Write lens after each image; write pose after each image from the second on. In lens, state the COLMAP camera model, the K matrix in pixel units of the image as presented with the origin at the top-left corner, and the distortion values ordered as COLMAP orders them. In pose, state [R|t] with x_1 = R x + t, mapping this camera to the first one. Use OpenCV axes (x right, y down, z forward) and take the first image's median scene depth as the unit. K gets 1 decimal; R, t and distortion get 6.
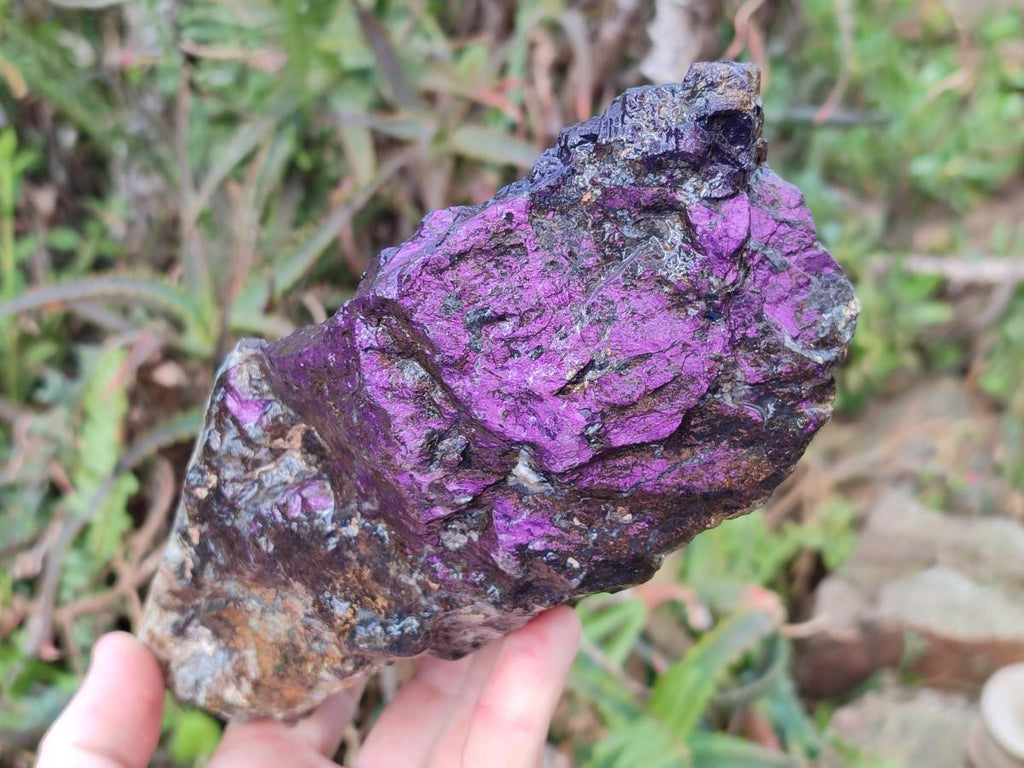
lens RADIAL K [[1714.0, 0, 512.0], [0, 1714.0, 384.0], [0, 0, 1]] dist [0.461678, -4.708797]
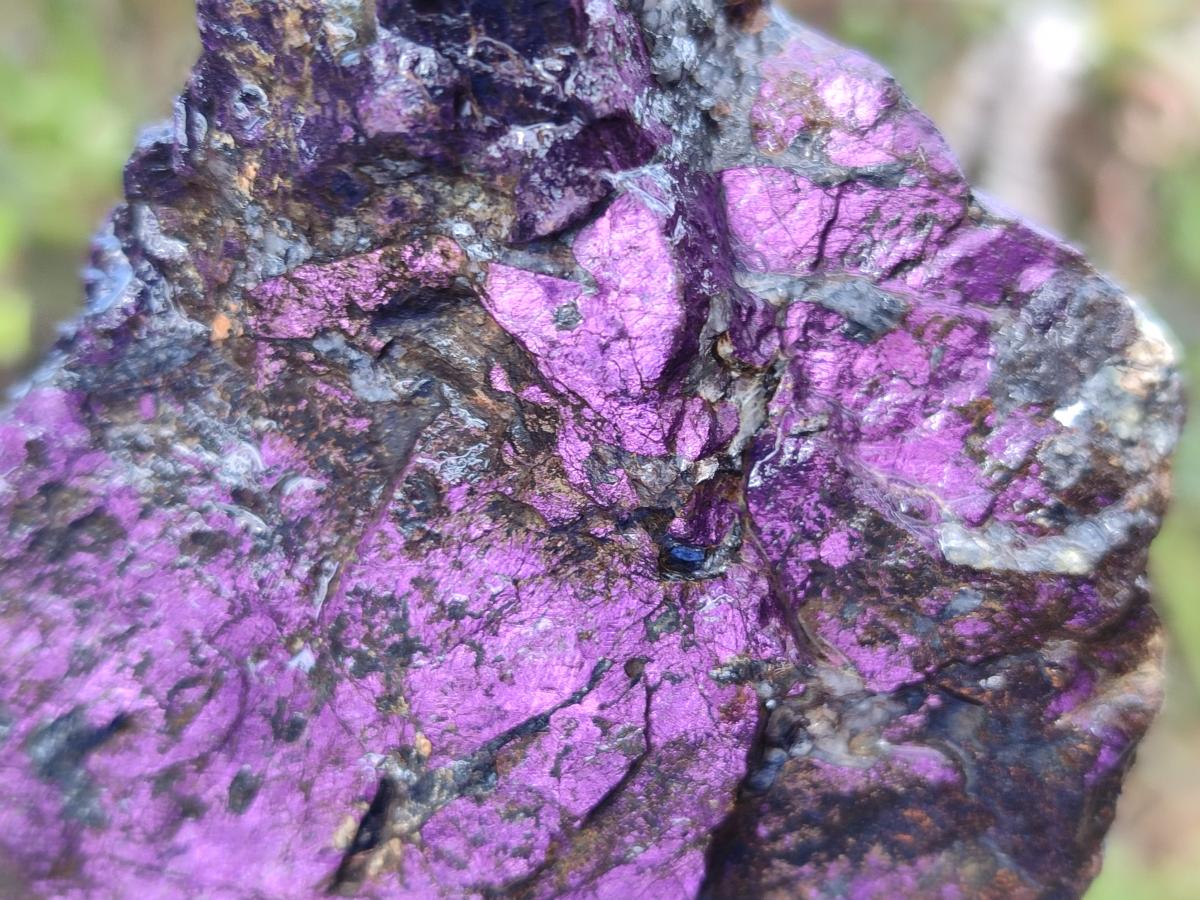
lens RADIAL K [[2008.6, 0, 600.0], [0, 2008.6, 450.0], [0, 0, 1]] dist [0.461678, -4.708797]
pose [[0.916662, -0.267125, -0.297280, 0.219615], [0.308650, 0.945696, 0.101954, -0.102319], [0.253902, -0.185212, 0.949332, 0.633775]]
